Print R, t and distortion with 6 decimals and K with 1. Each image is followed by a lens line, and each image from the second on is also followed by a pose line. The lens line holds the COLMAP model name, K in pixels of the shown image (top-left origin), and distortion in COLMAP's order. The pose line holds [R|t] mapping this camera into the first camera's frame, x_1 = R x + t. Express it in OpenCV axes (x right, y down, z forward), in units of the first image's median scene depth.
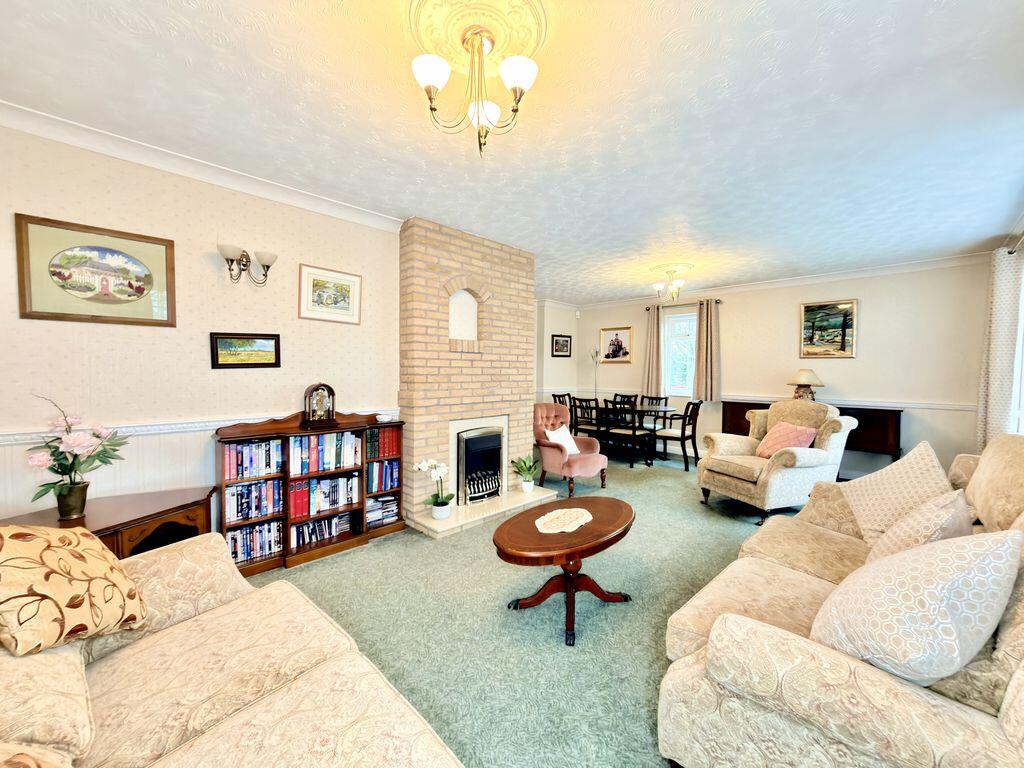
lens RADIAL K [[407.8, 0, 508.3], [0, 407.8, 384.5], [0, 0, 1]] dist [0.000525, -0.000051]
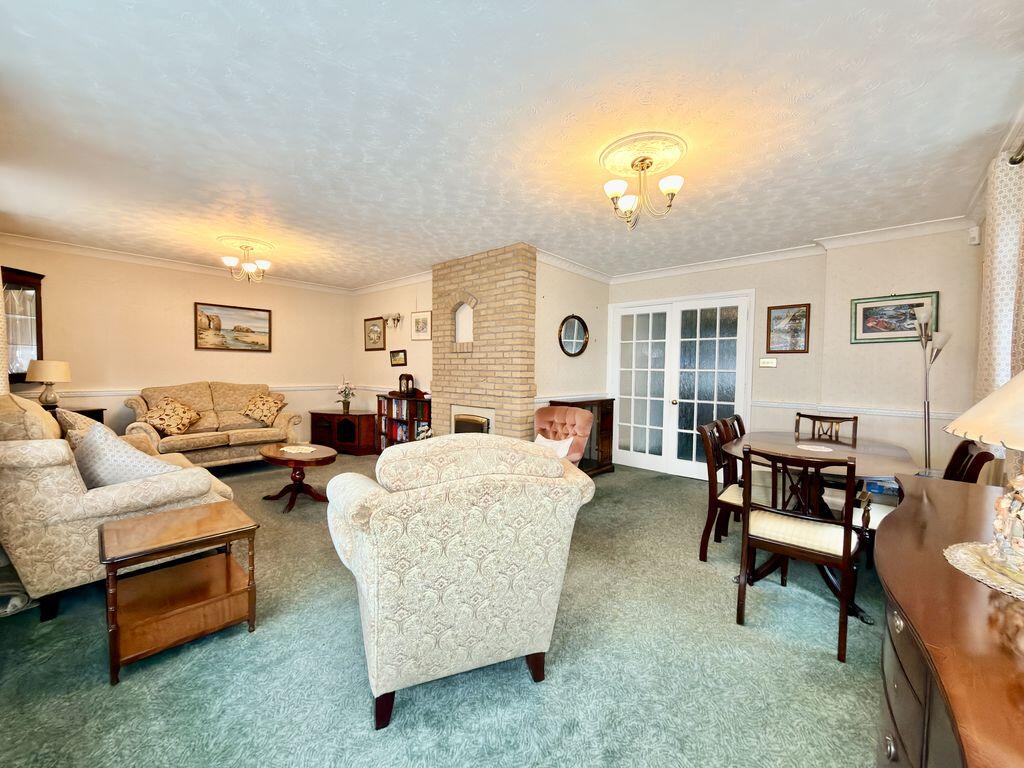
lens RADIAL K [[407.8, 0, 508.3], [0, 407.8, 384.5], [0, 0, 1]] dist [0.000525, -0.000051]
pose [[0.055745, 0.028441, -0.998040, 1.222263], [-0.047092, 0.998557, 0.025825, -0.020291], [0.997334, 0.045560, 0.057004, 1.131035]]
